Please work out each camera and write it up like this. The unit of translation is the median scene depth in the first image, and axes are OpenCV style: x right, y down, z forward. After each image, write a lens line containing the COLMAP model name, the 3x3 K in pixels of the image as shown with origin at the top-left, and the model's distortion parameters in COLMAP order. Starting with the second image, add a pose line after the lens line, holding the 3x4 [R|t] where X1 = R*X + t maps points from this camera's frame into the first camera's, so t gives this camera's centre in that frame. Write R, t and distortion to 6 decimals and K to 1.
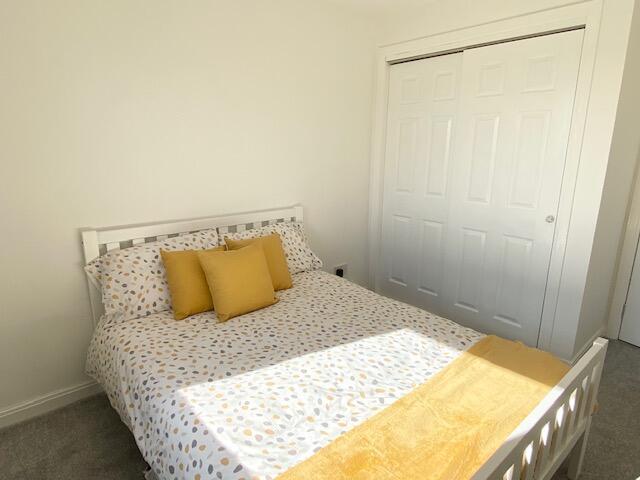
lens RADIAL K [[385.3, 0, 319.4], [0, 385.3, 241.0], [0, 0, 1]] dist [0.072792, -0.069128]
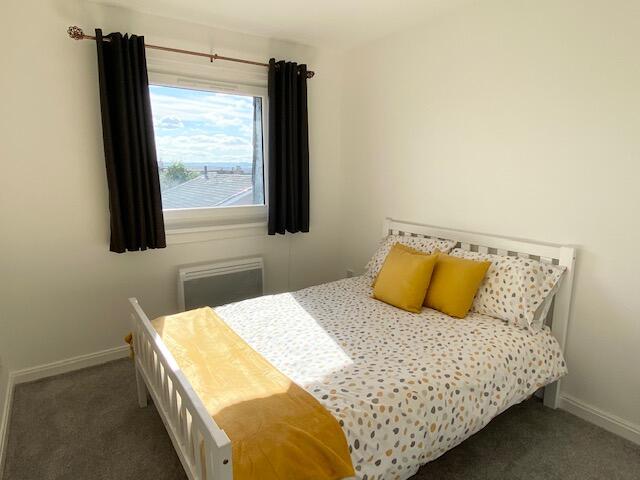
lens RADIAL K [[385.3, 0, 319.4], [0, 385.3, 241.0], [0, 0, 1]] dist [0.072792, -0.069128]
pose [[-0.122071, 0.187684, -0.974614, 0.997513], [-0.232262, 0.949291, 0.211898, -0.208510], [0.964963, 0.252232, -0.072289, 0.847551]]
